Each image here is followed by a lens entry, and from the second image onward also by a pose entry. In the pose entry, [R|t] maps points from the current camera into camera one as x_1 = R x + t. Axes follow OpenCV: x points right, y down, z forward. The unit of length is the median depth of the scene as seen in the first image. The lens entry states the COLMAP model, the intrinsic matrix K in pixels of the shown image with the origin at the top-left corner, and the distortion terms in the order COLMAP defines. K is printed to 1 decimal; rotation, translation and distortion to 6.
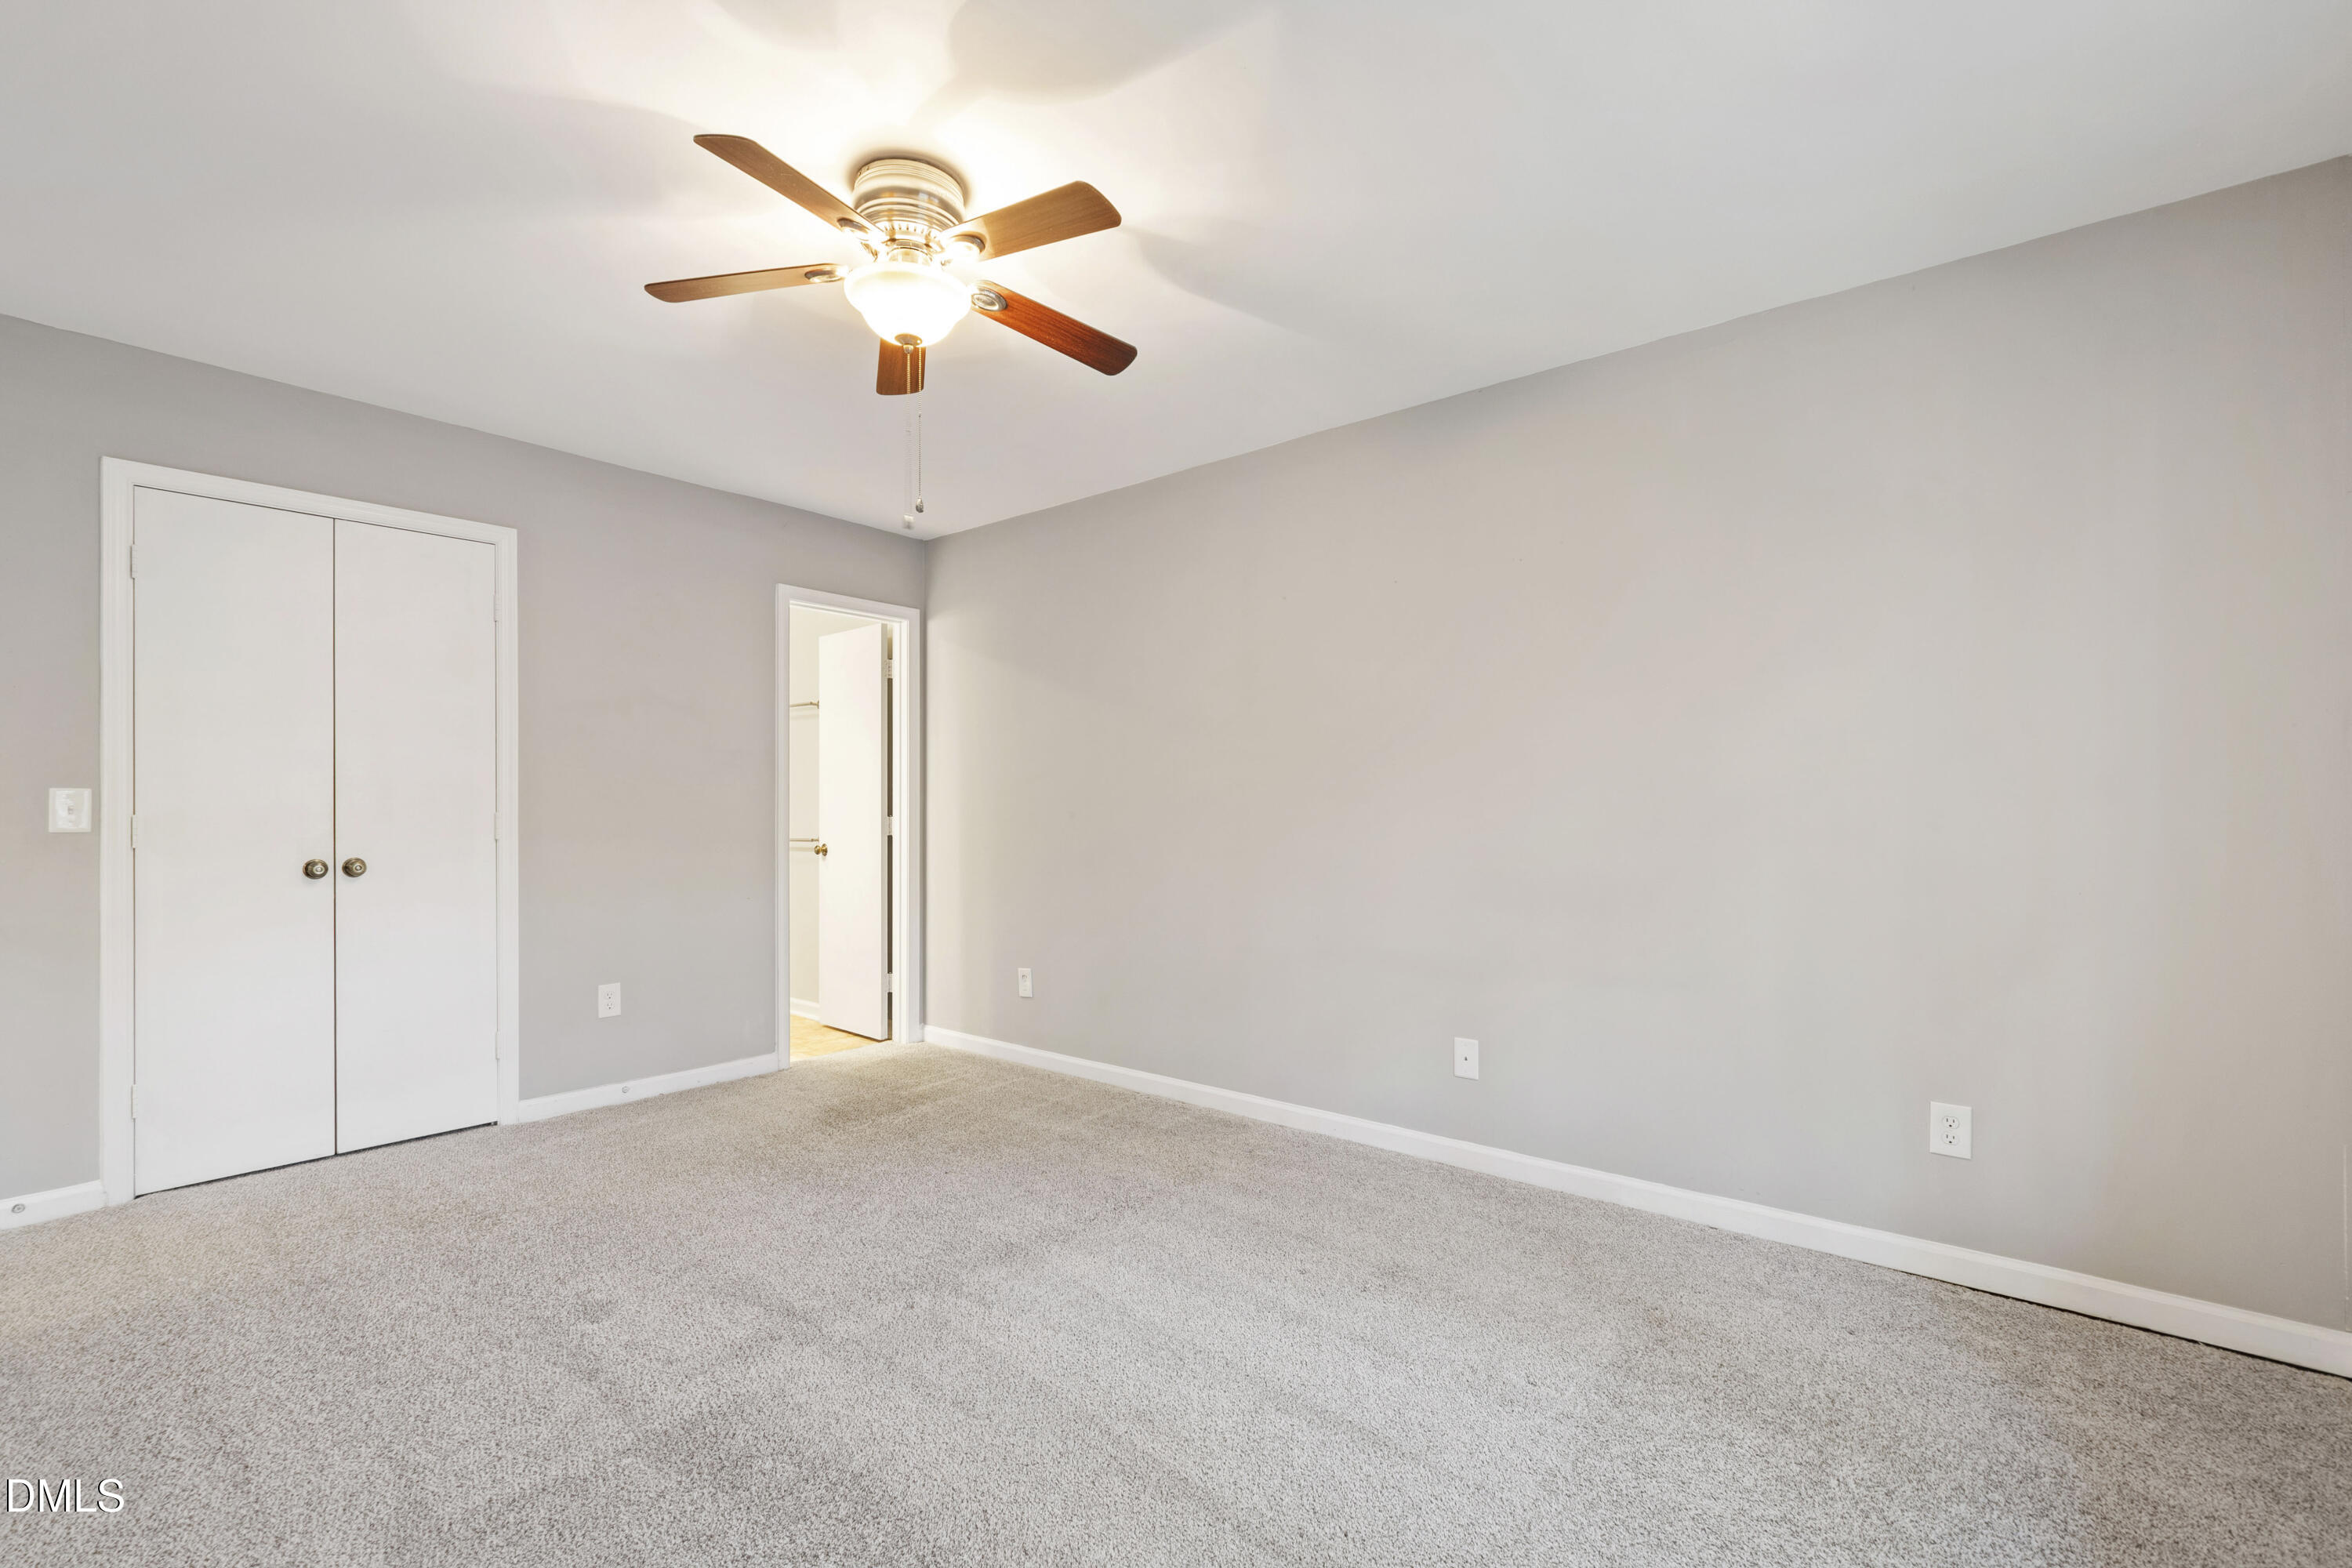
lens RADIAL K [[1033.5, 0, 1177.3], [0, 1033.5, 797.0], [0, 0, 1]] dist [-0.003860, -0.001006]
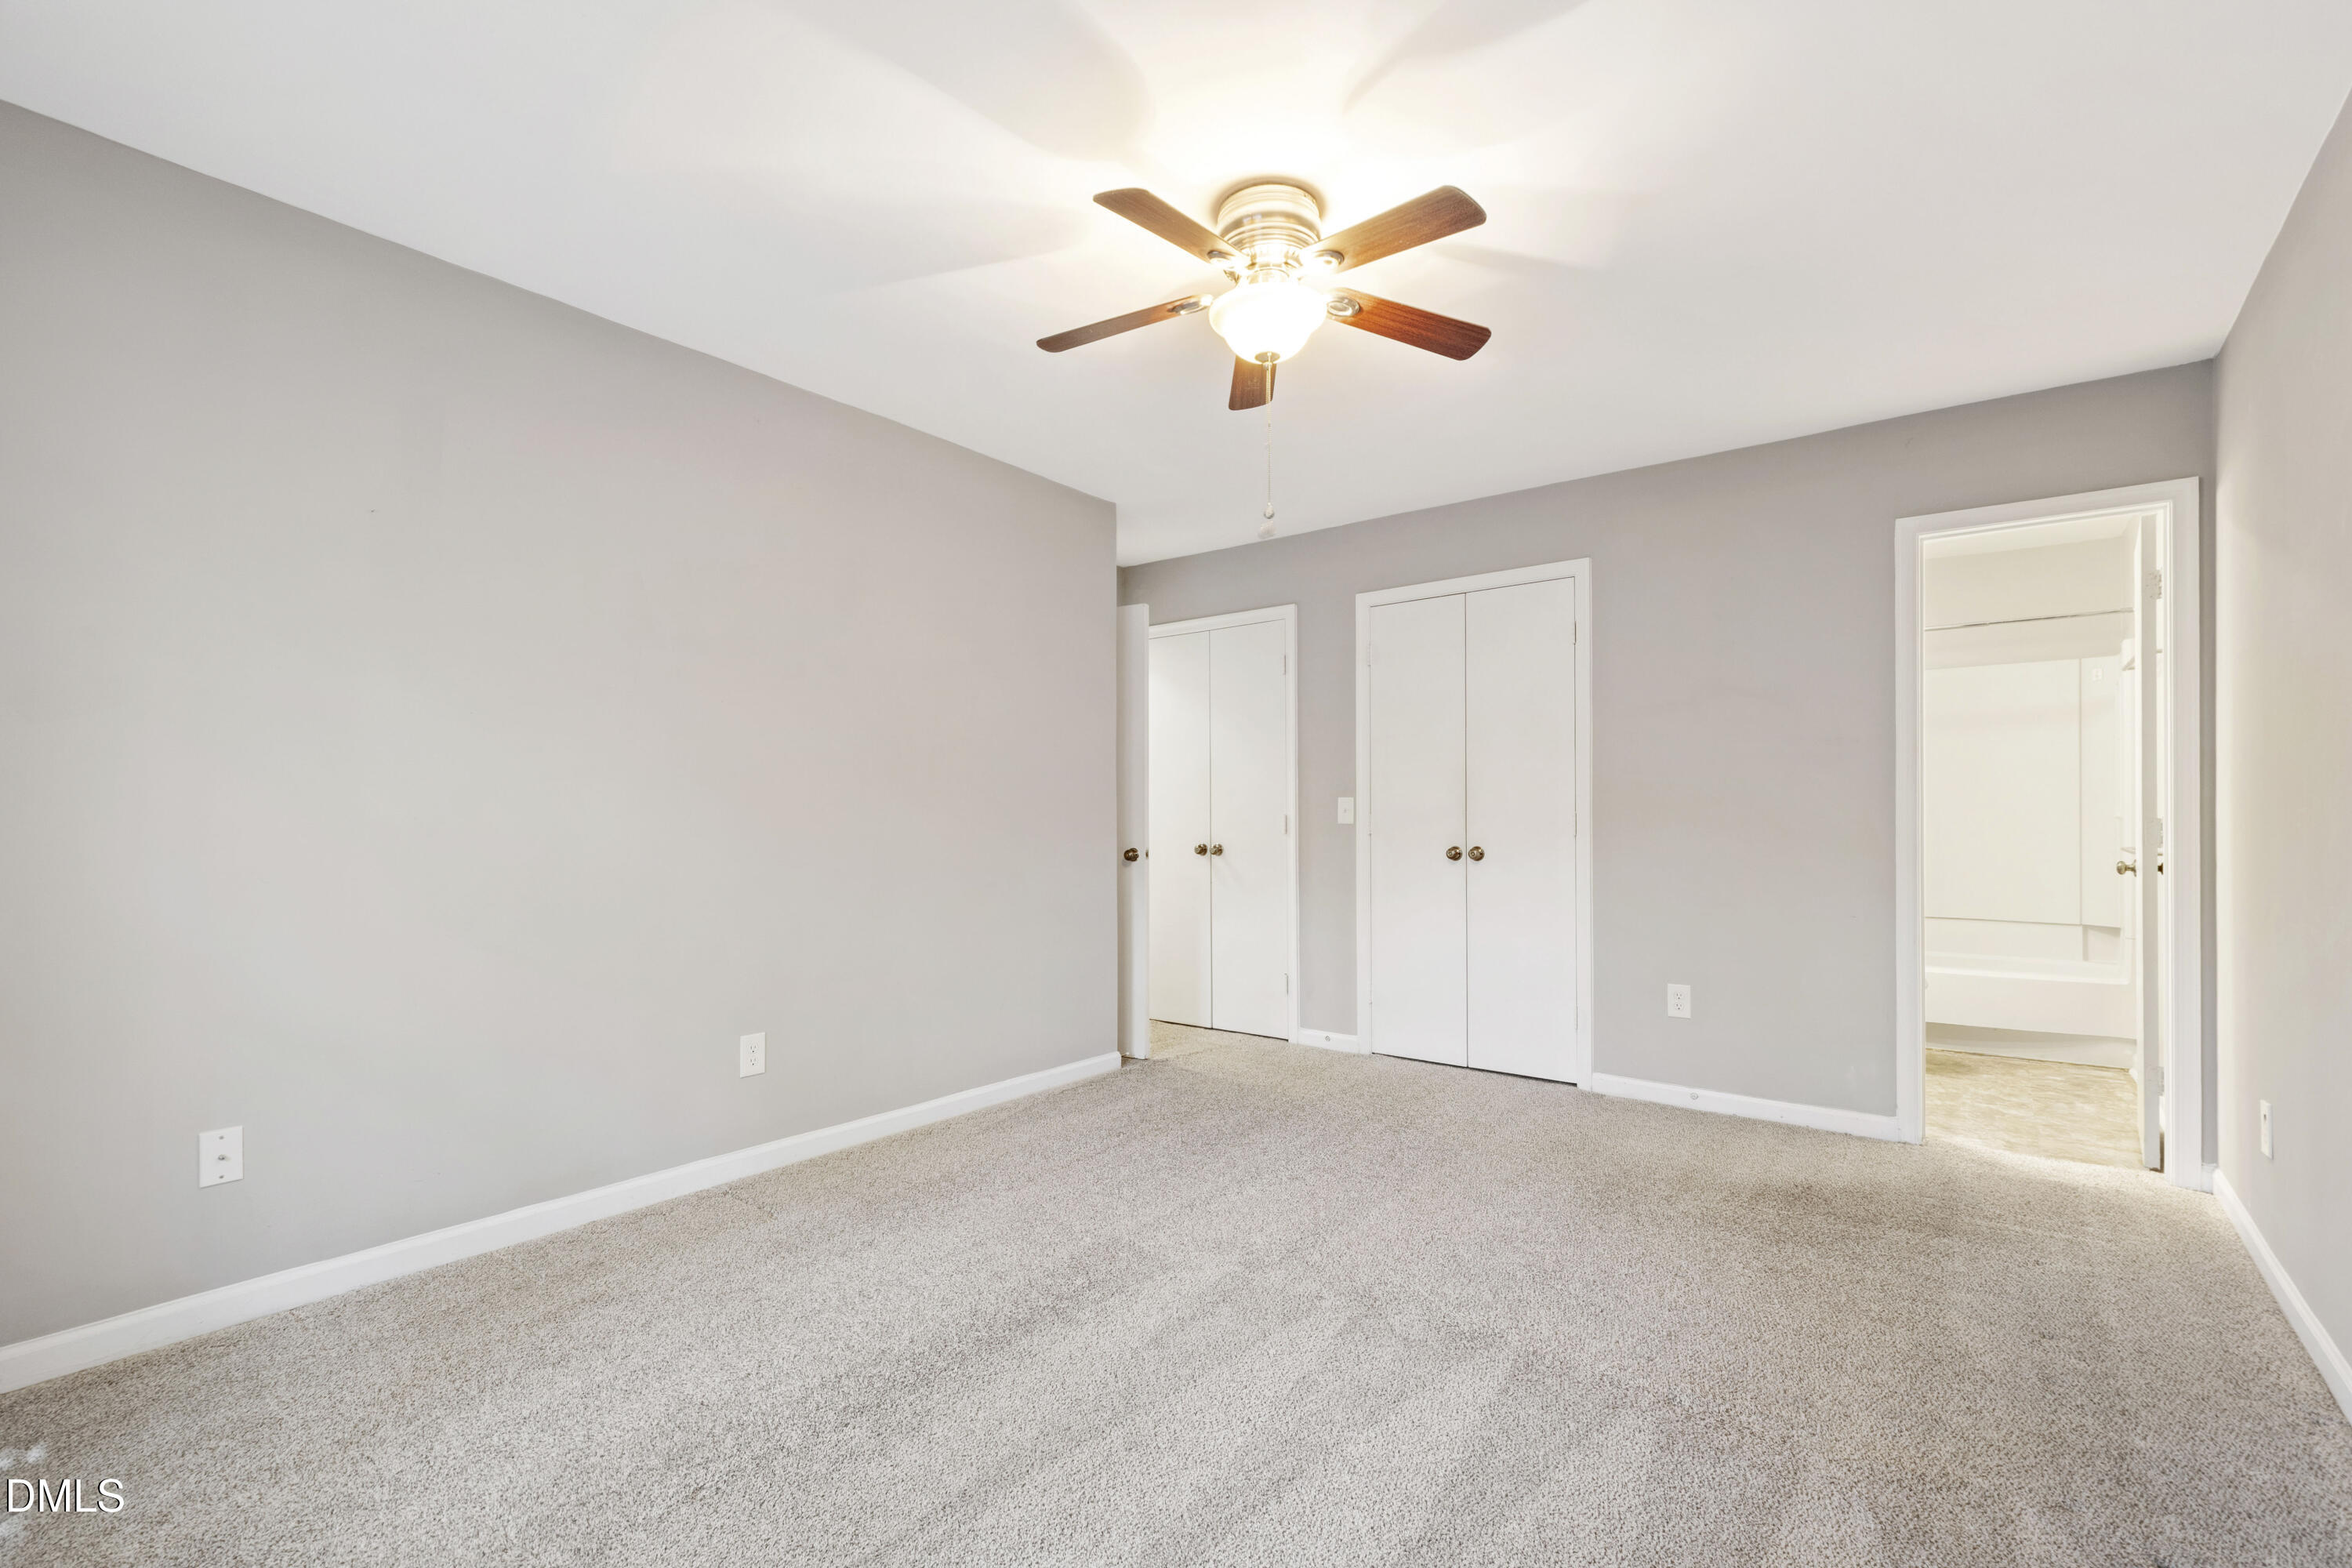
lens RADIAL K [[1033.5, 0, 1164.3], [0, 1033.5, 814.0], [0, 0, 1]] dist [-0.003860, -0.001006]
pose [[0.017864, -0.000635, -0.999840, 0.481092], [0.011344, 0.999936, -0.000432, 0.012528], [0.999776, -0.011335, 0.017870, 0.537492]]
